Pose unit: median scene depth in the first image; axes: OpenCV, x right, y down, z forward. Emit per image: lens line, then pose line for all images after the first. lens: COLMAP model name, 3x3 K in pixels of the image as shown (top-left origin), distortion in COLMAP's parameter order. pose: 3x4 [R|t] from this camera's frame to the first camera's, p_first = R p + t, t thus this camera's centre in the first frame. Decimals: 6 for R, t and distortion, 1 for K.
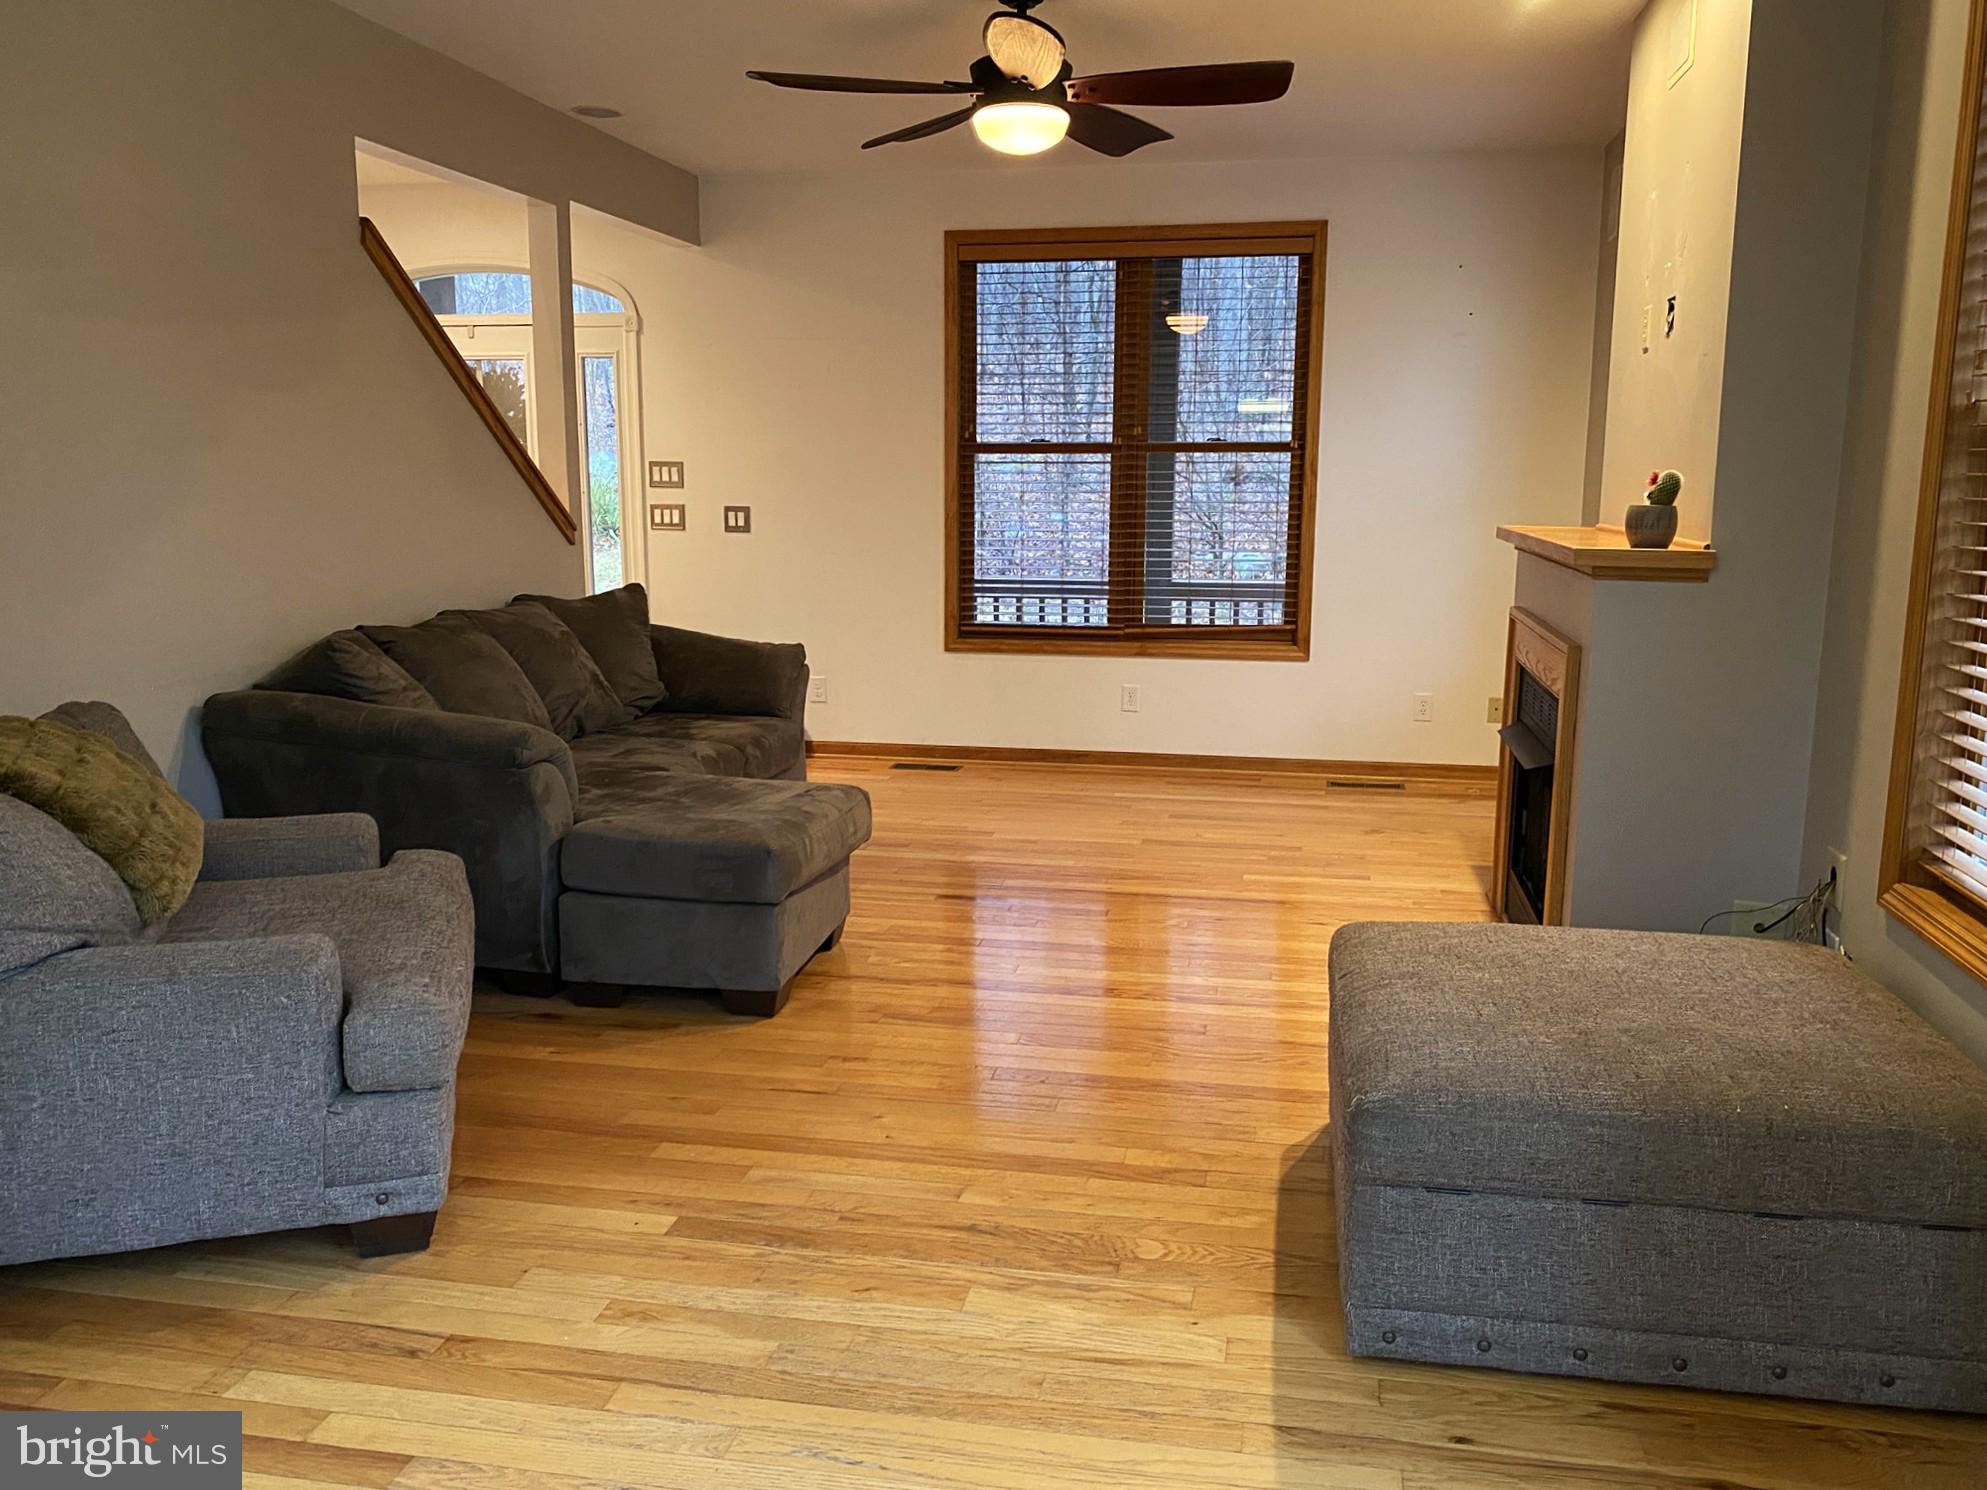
lens RADIAL K [[1567.8, 0, 999.0], [0, 1567.8, 741.7], [0, 0, 1]] dist [0.034326, -0.018303]
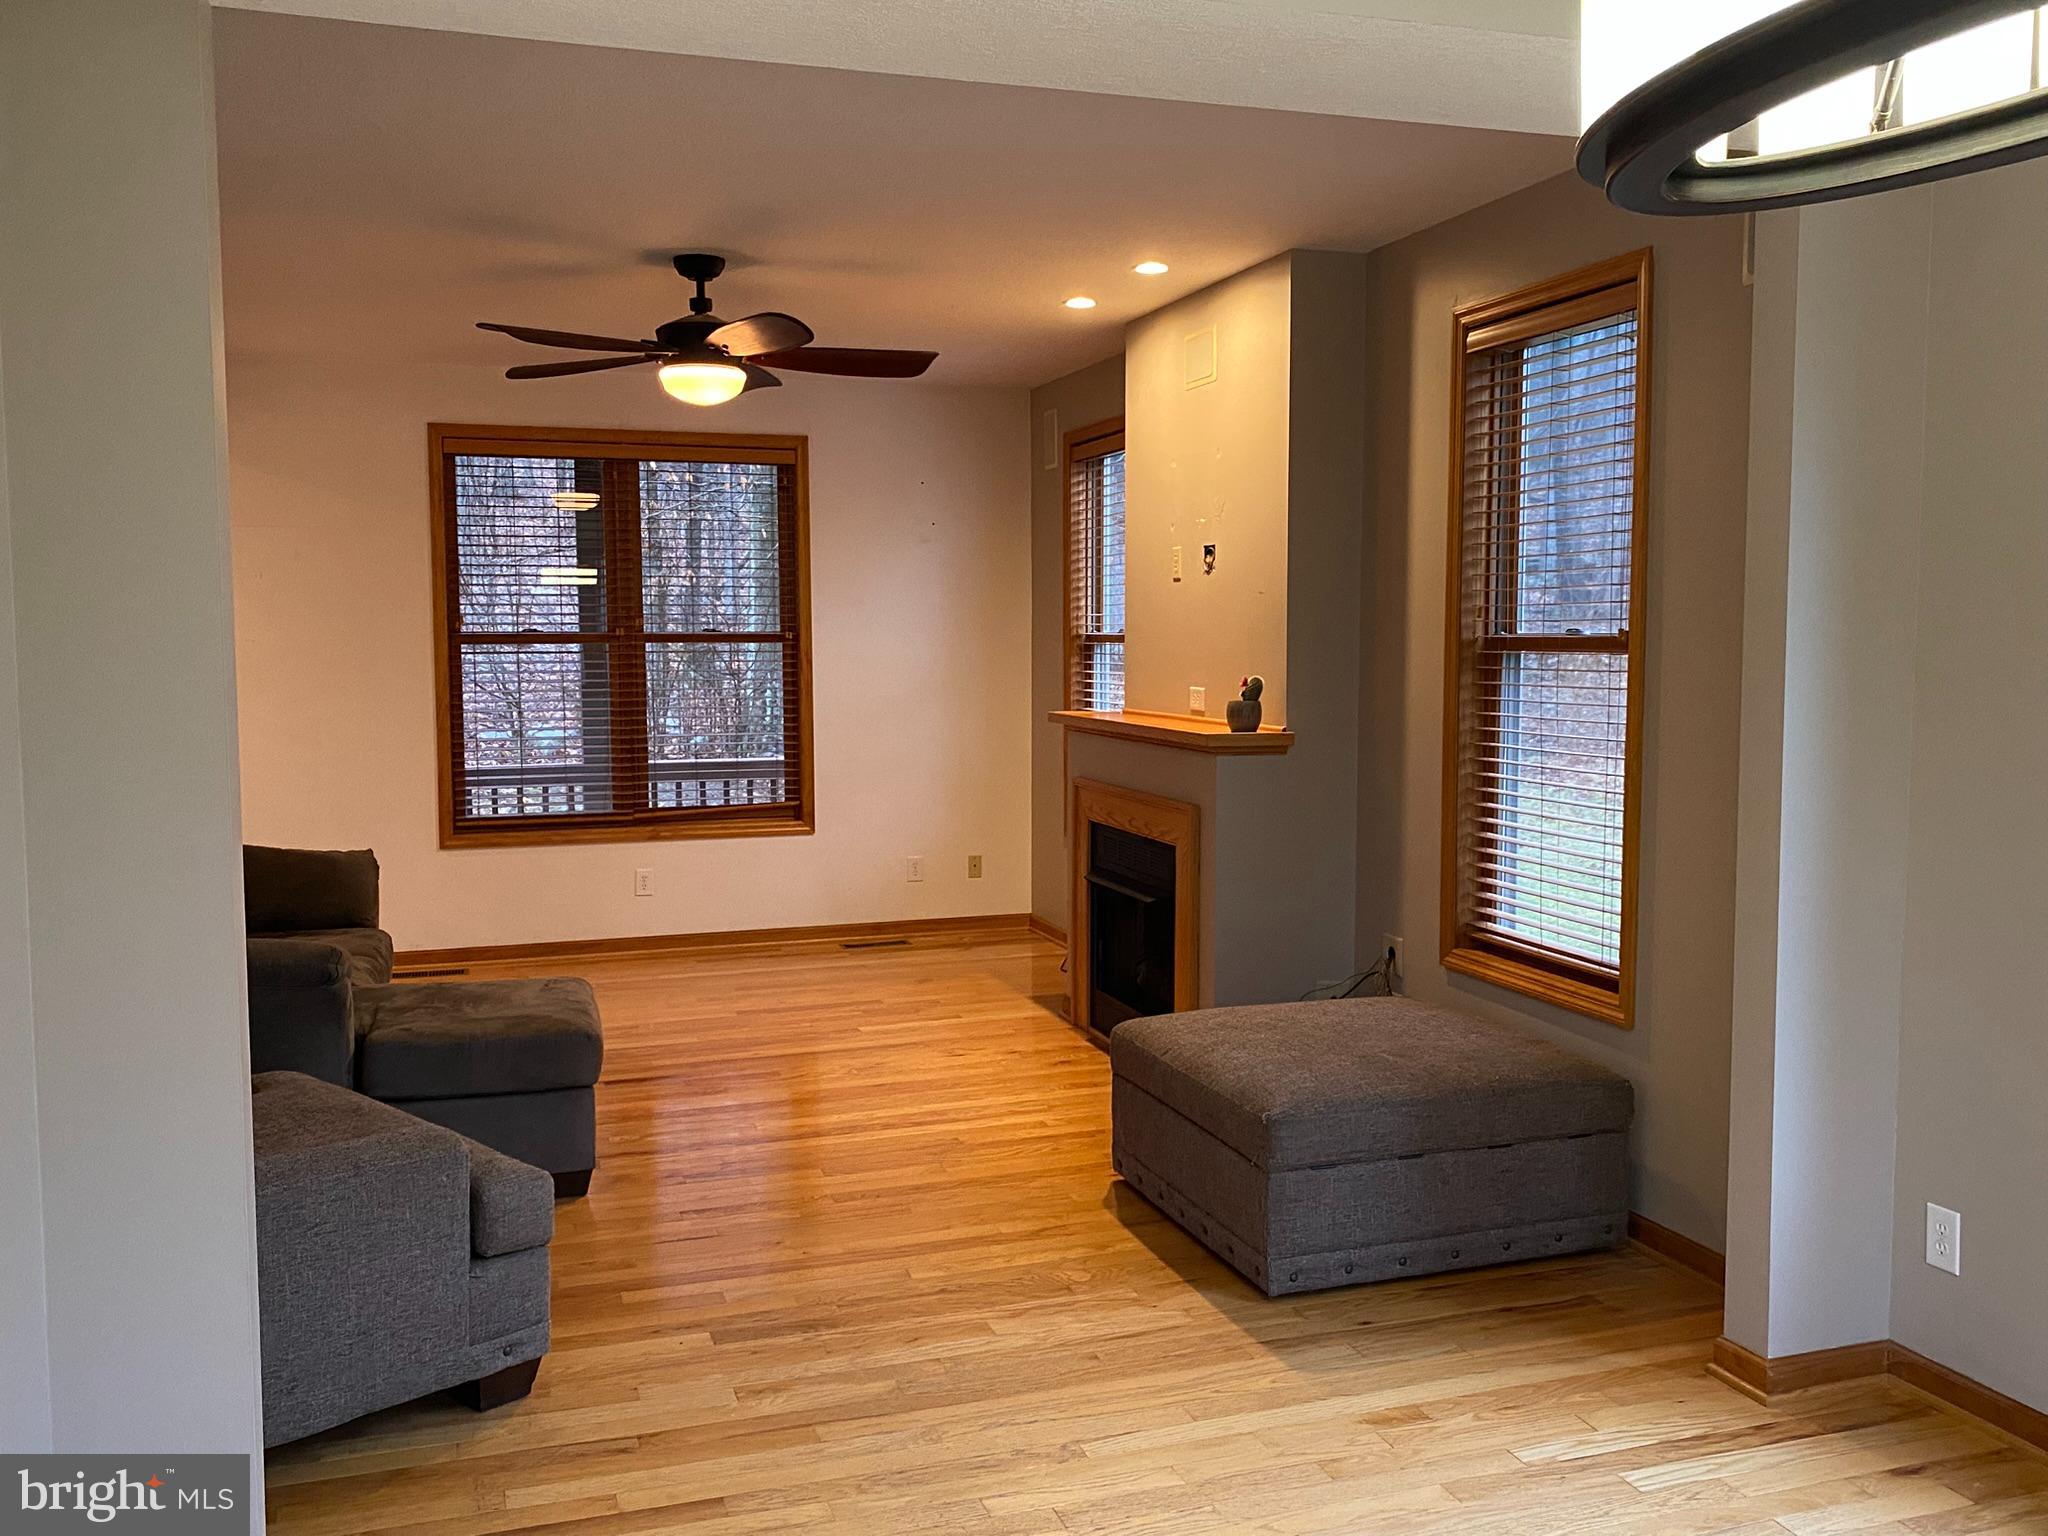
lens RADIAL K [[1754.3, 0, 1032.2], [0, 1754.3, 764.9], [0, 0, 1]] dist [0.060714, -0.029813]
pose [[0.875859, -0.045562, 0.480412, -0.496501], [0.089162, 0.993672, -0.068315, -0.005776], [-0.474259, 0.102669, 0.874378, -0.254090]]
